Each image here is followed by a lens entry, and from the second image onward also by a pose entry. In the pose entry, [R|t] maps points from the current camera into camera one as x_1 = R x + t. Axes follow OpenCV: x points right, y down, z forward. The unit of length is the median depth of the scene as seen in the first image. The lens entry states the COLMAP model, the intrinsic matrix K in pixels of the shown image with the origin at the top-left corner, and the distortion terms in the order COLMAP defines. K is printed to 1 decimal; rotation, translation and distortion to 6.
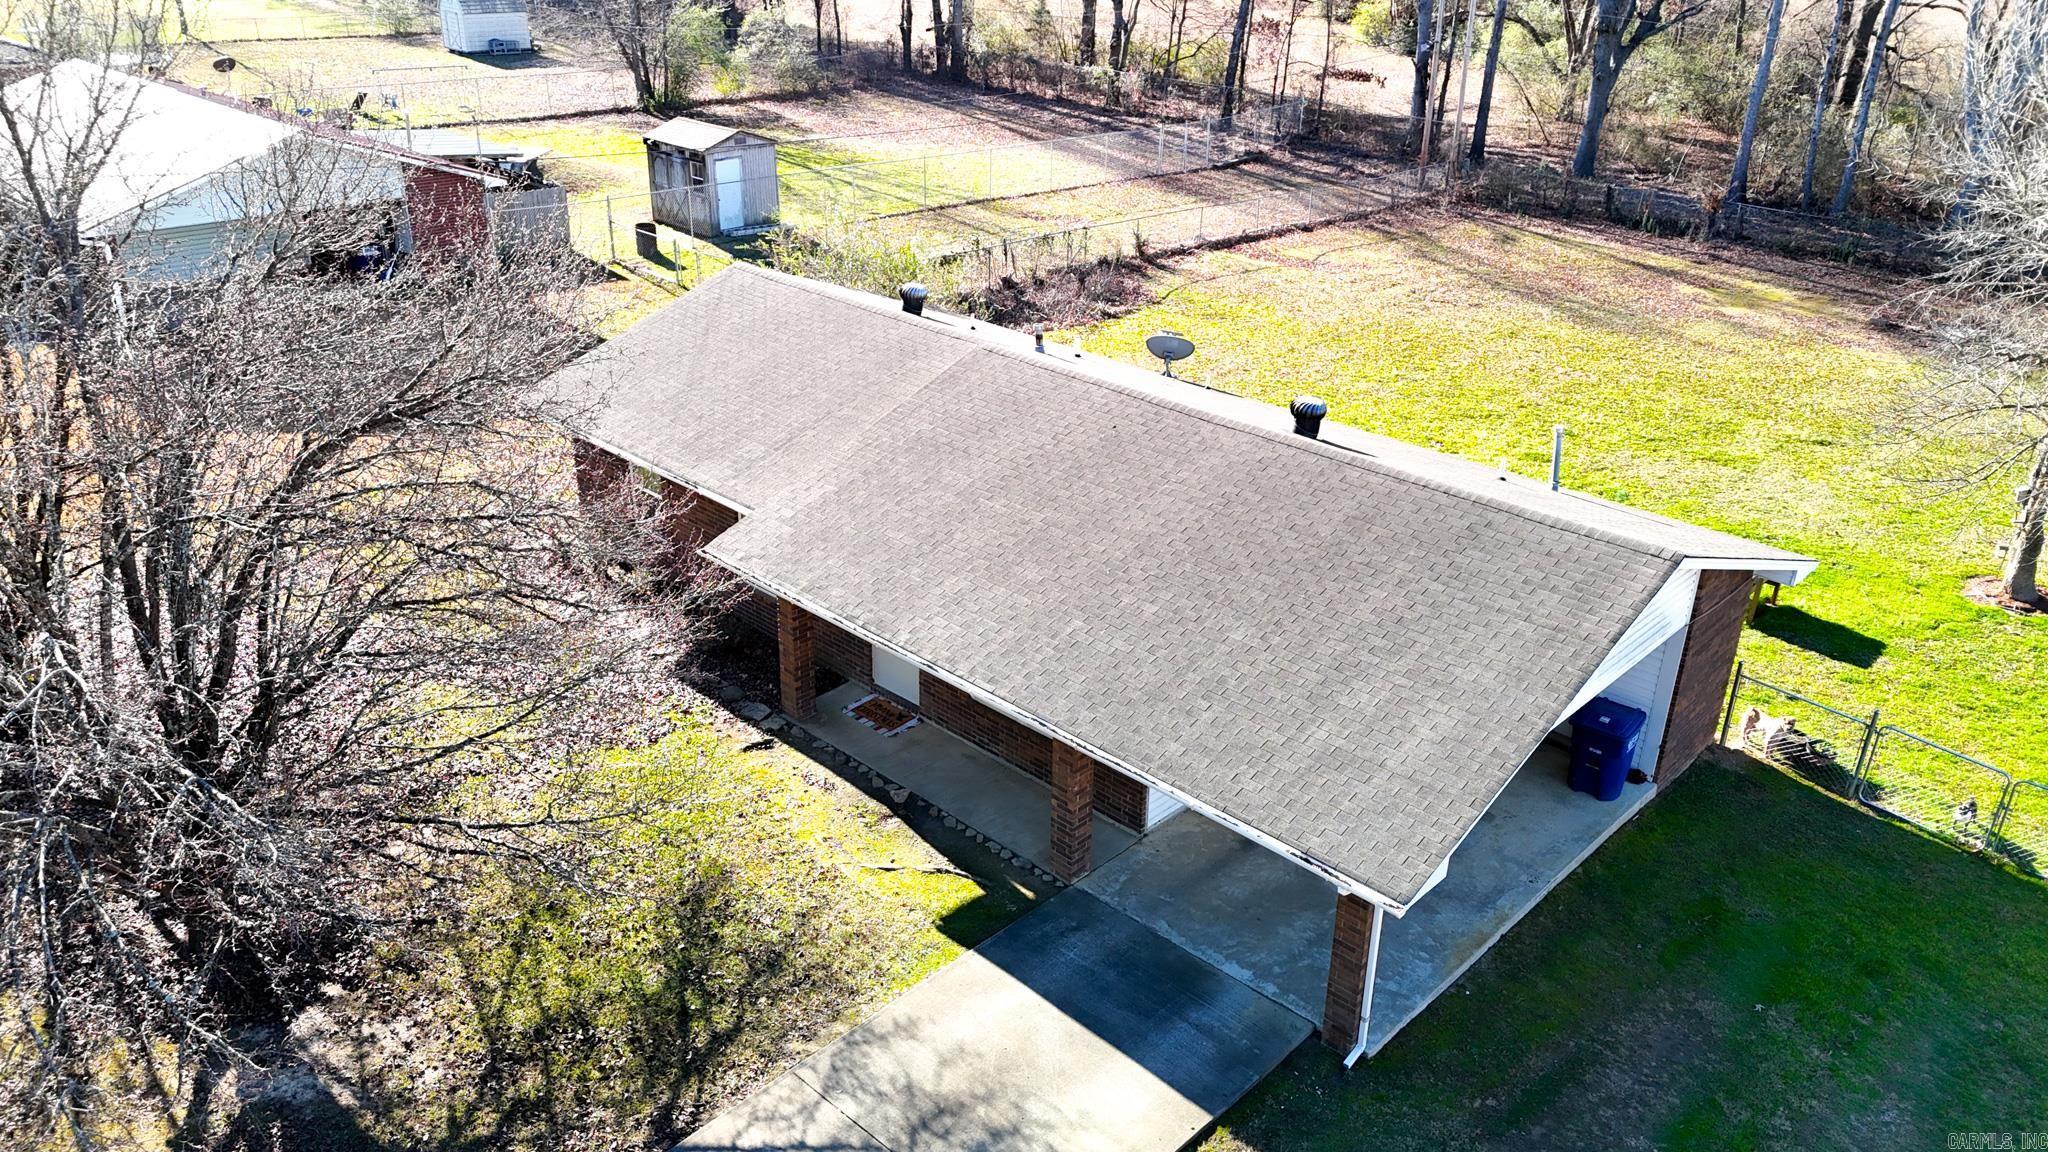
lens RADIAL K [[1511.2, 0, 1020.1], [0, 1511.2, 569.5], [0, 0, 1]] dist [0.057946, -0.039552]
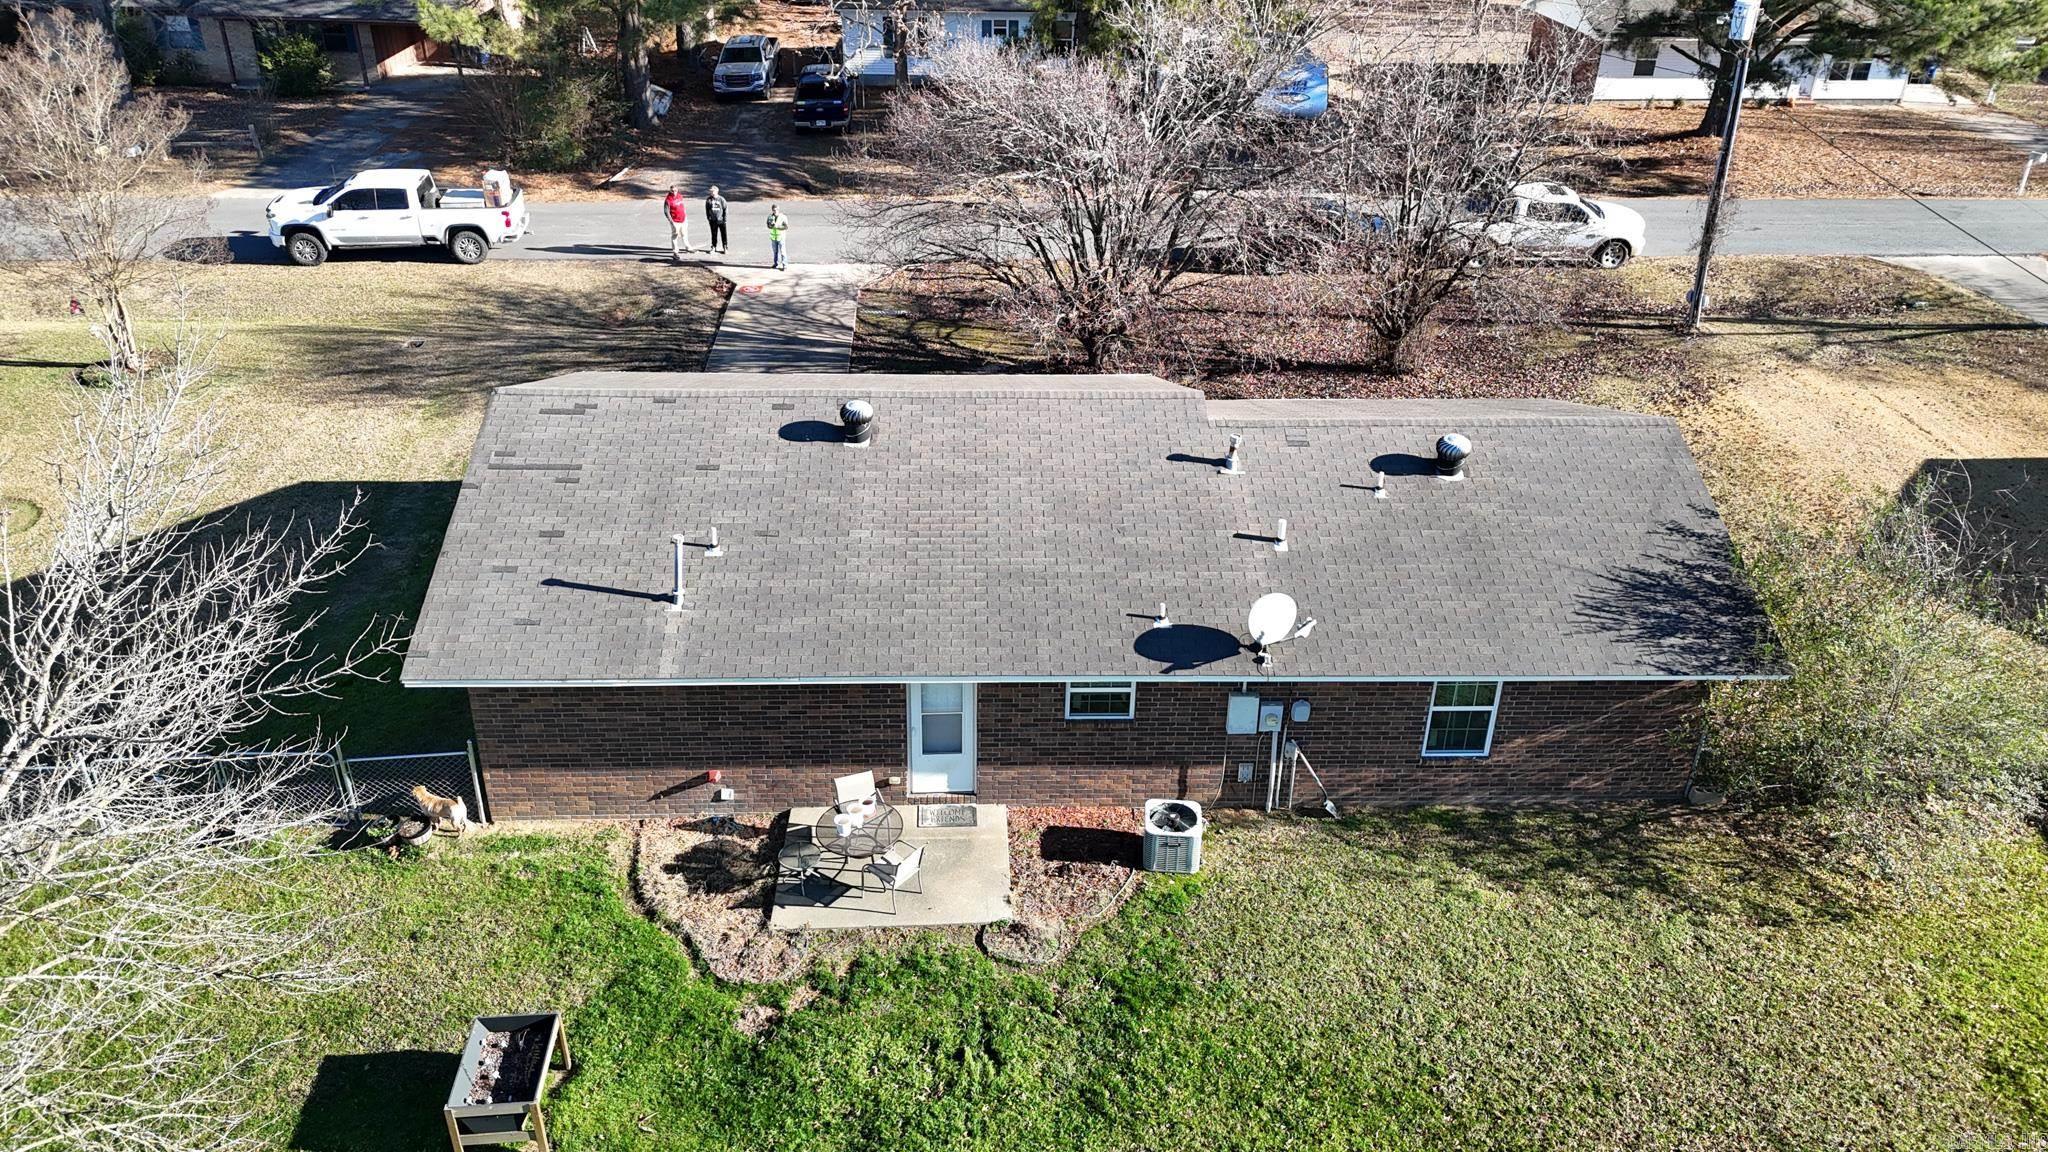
lens RADIAL K [[1511.2, 0, 1029.8], [0, 1511.2, 580.1], [0, 0, 1]] dist [0.057946, -0.039552]
pose [[-0.691348, 0.309572, -0.652843, 0.809598], [-0.343208, 0.654408, 0.673764, -0.760172], [0.635804, 0.689867, -0.346176, 1.466100]]
